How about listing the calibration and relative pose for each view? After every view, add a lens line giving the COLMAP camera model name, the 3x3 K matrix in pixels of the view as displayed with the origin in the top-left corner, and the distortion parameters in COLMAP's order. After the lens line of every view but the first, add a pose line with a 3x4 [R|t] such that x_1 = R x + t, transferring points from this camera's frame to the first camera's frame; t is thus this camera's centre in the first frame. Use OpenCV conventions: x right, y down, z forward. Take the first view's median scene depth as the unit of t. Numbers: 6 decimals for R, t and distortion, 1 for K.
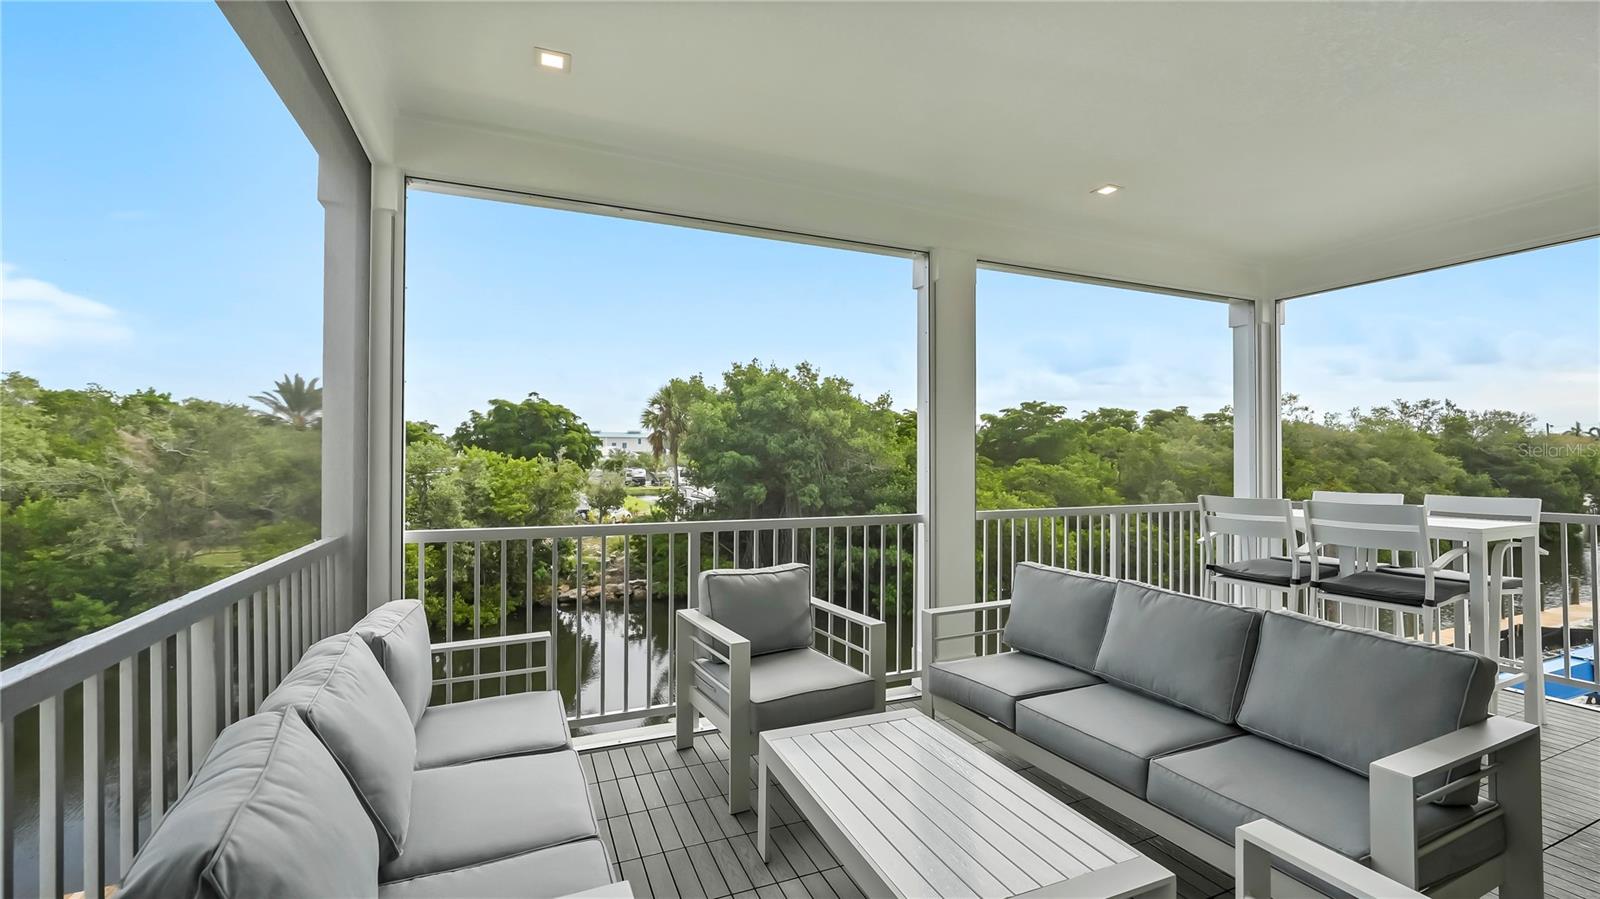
lens RADIAL K [[658.1, 0, 784.5], [0, 658.1, 454.3], [0, 0, 1]] dist [-0.023149, -0.000503]
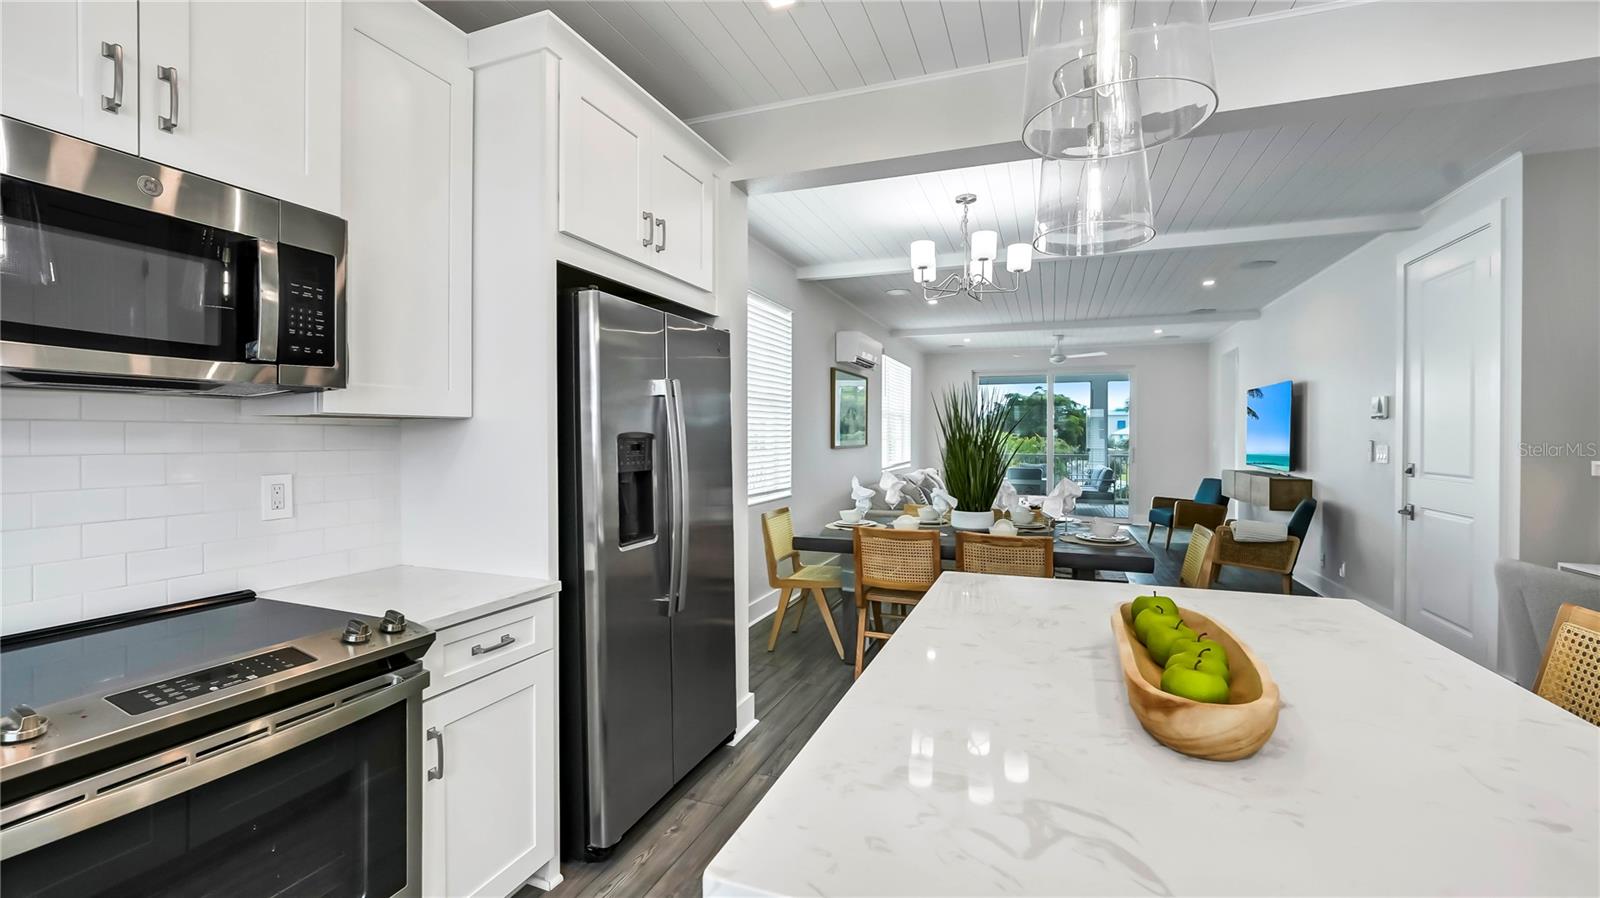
lens RADIAL K [[679.0, 0, 804.6], [0, 679.0, 441.0], [0, 0, 1]] dist [0.000704, -0.001379]
pose [[0.727273, 0.004316, -0.686335, 0.204496], [0.003913, 0.999938, 0.010435, -0.003259], [0.686337, -0.010275, 0.727211, -0.300169]]
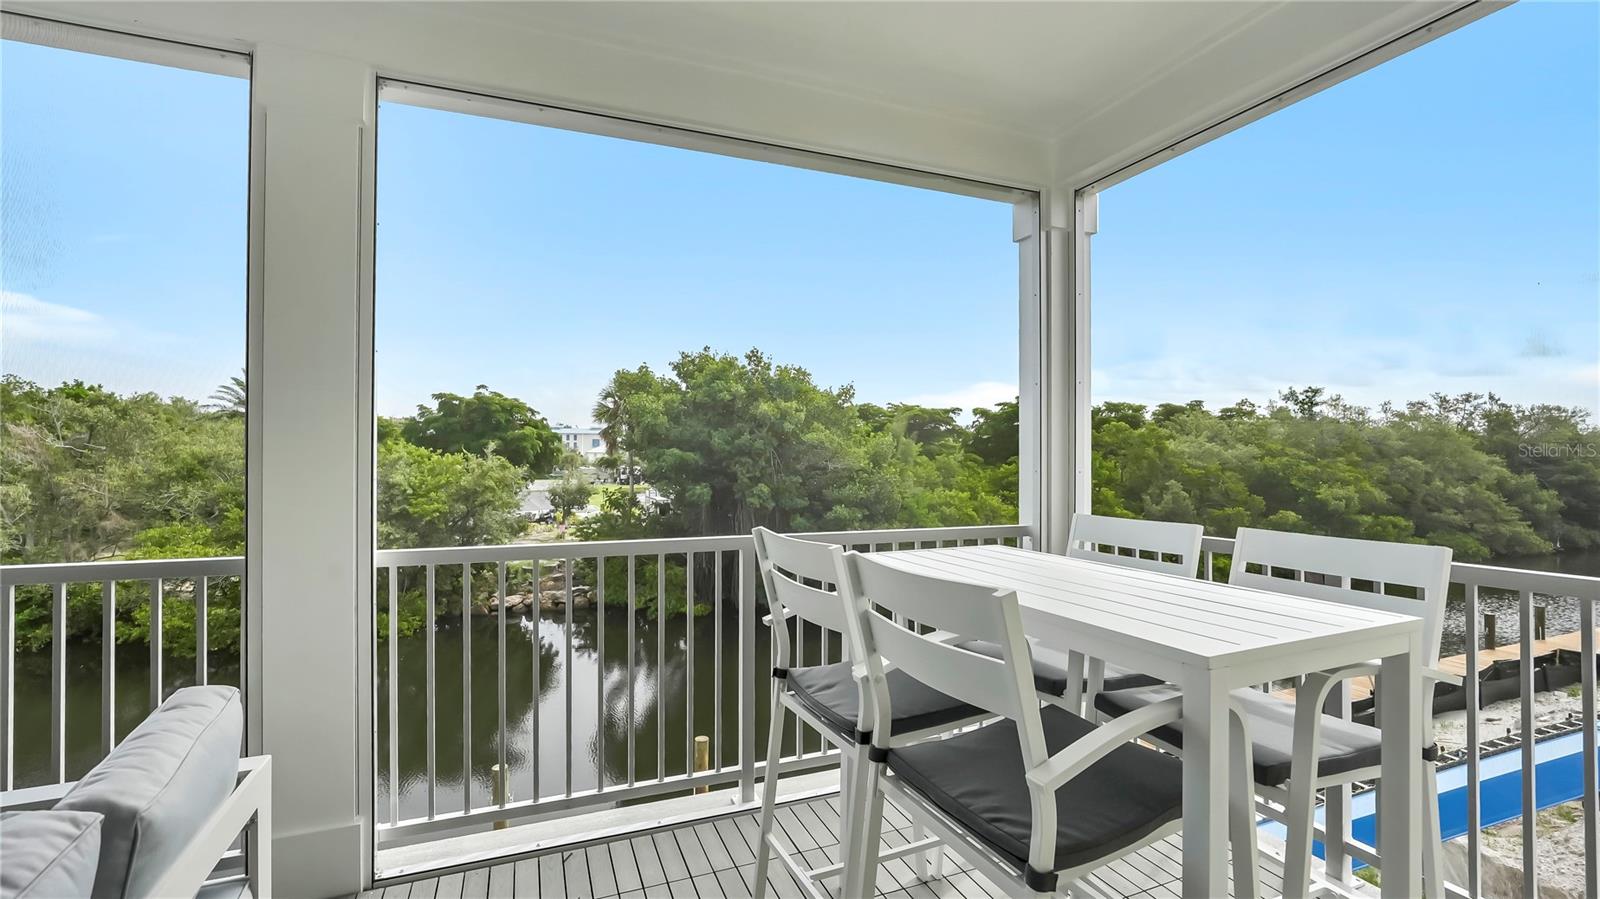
lens RADIAL K [[658.1, 0, 800.9], [0, 658.1, 457.2], [0, 0, 1]] dist [-0.023149, -0.000503]
pose [[0.999583, 0.001438, -0.028845, 0.103109], [-0.001205, 0.999967, 0.008082, 0.000915], [0.028856, -0.008044, 0.999551, 0.076540]]
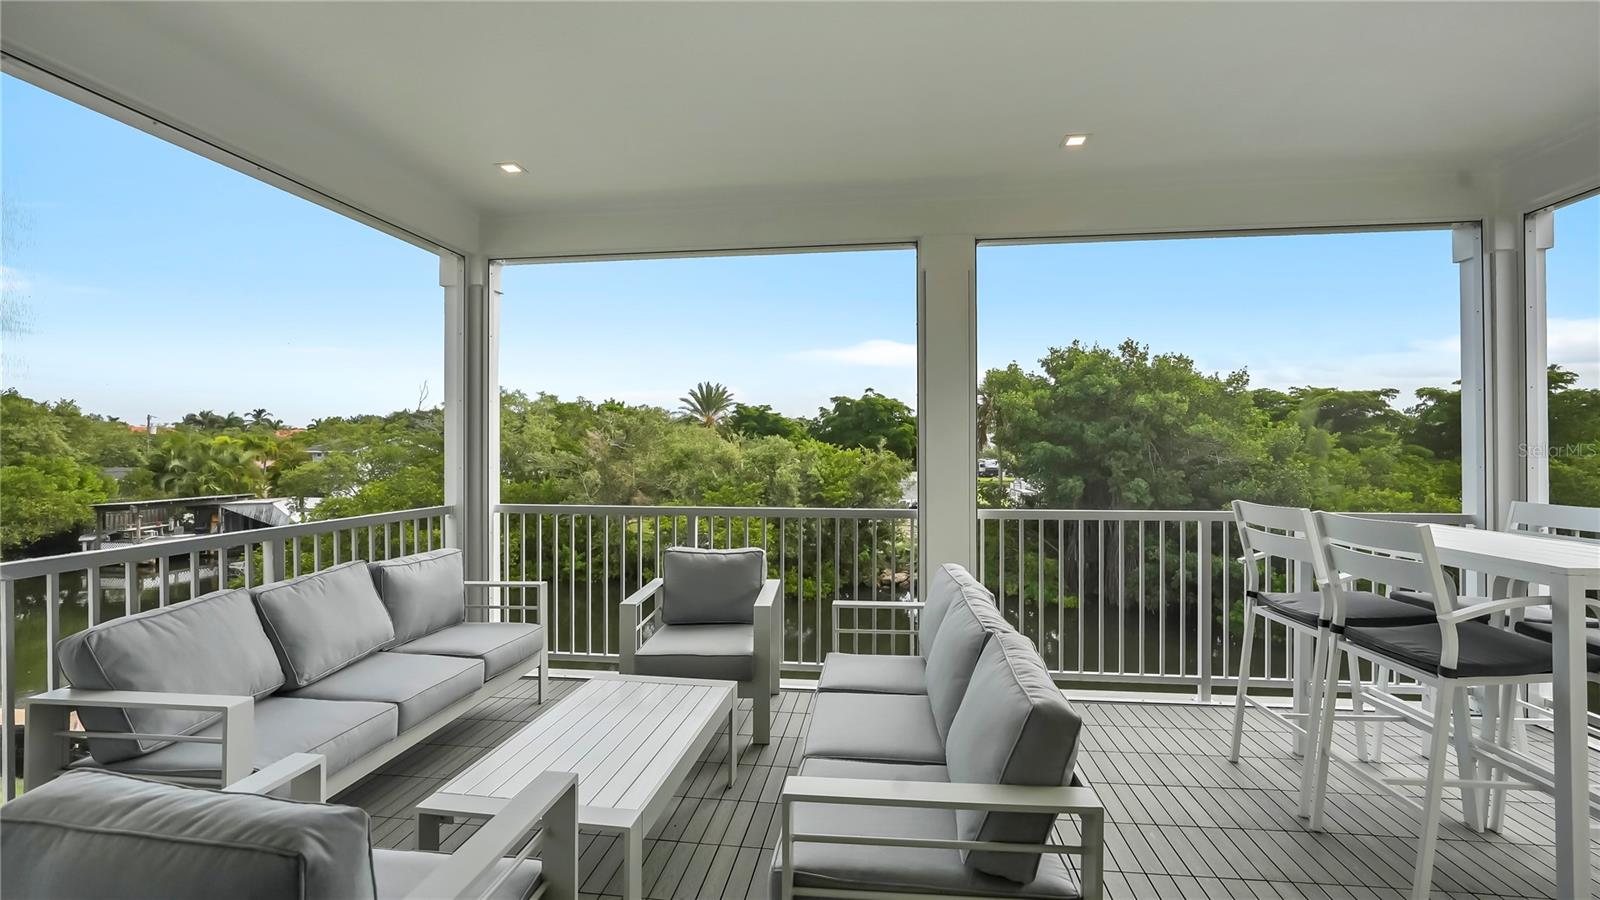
lens RADIAL K [[658.1, 0, 815.0], [0, 658.1, 448.0], [0, 0, 1]] dist [-0.023149, -0.000503]
pose [[0.865406, -0.003534, -0.501058, 0.089477], [0.006334, 0.999972, 0.003888, -0.000909], [0.501031, -0.006538, 0.865405, 0.011644]]
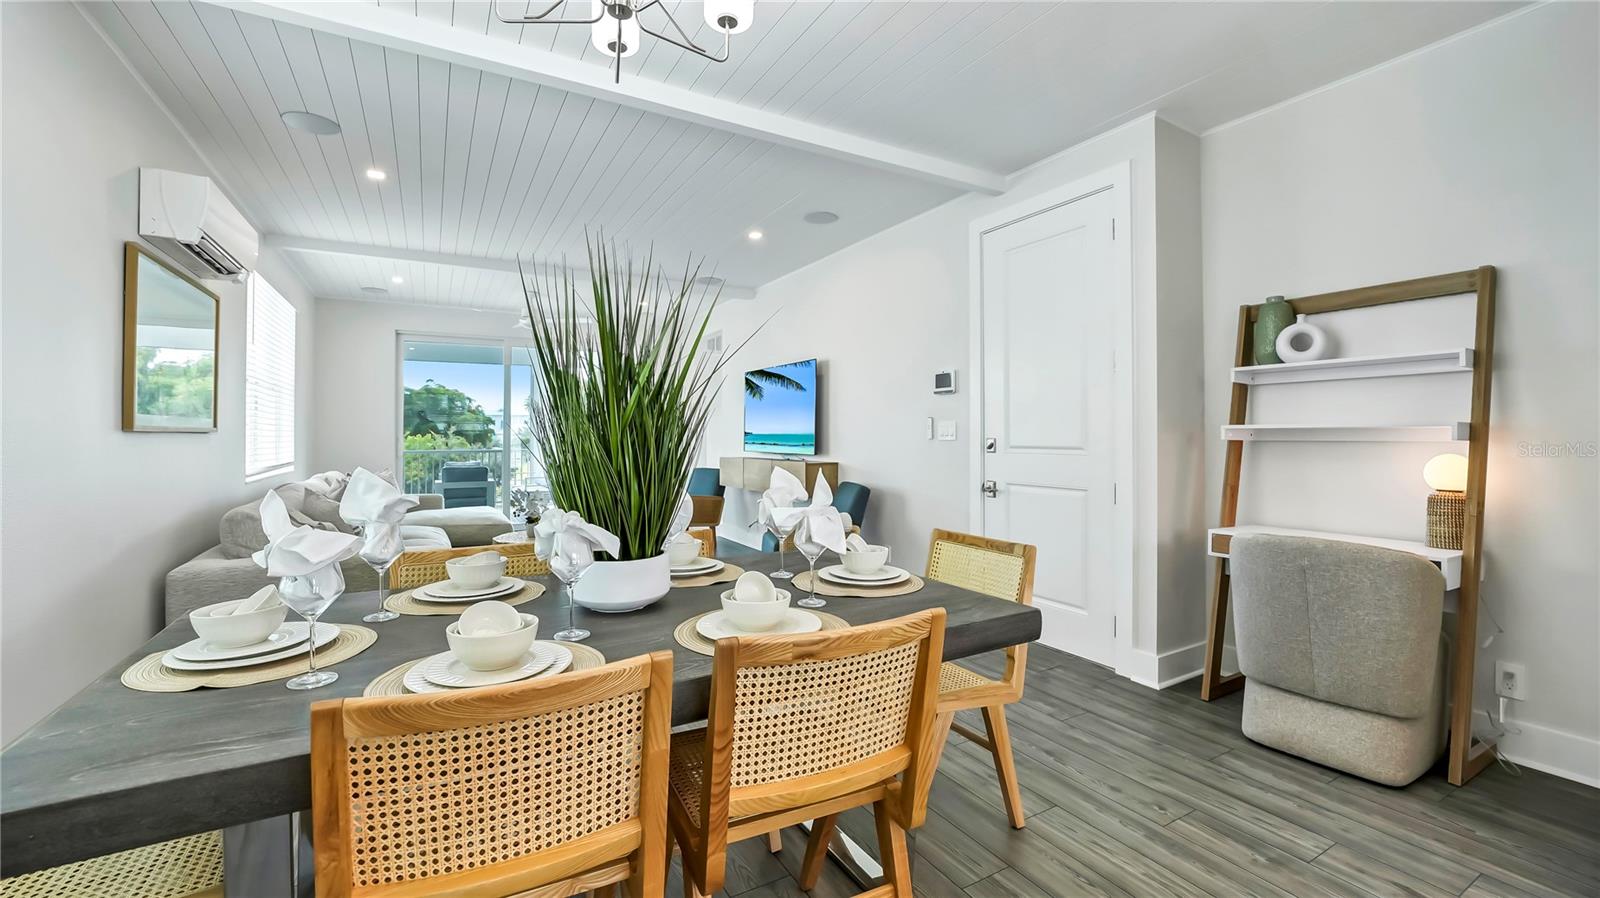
lens RADIAL K [[658.1, 0, 805.7], [0, 658.1, 428.1], [0, 0, 1]] dist [-0.023149, -0.000503]
pose [[0.993449, -0.004060, 0.114204, 0.154084], [0.004600, 0.999979, -0.004462, 0.001135], [-0.114184, 0.004959, 0.993447, -0.244881]]
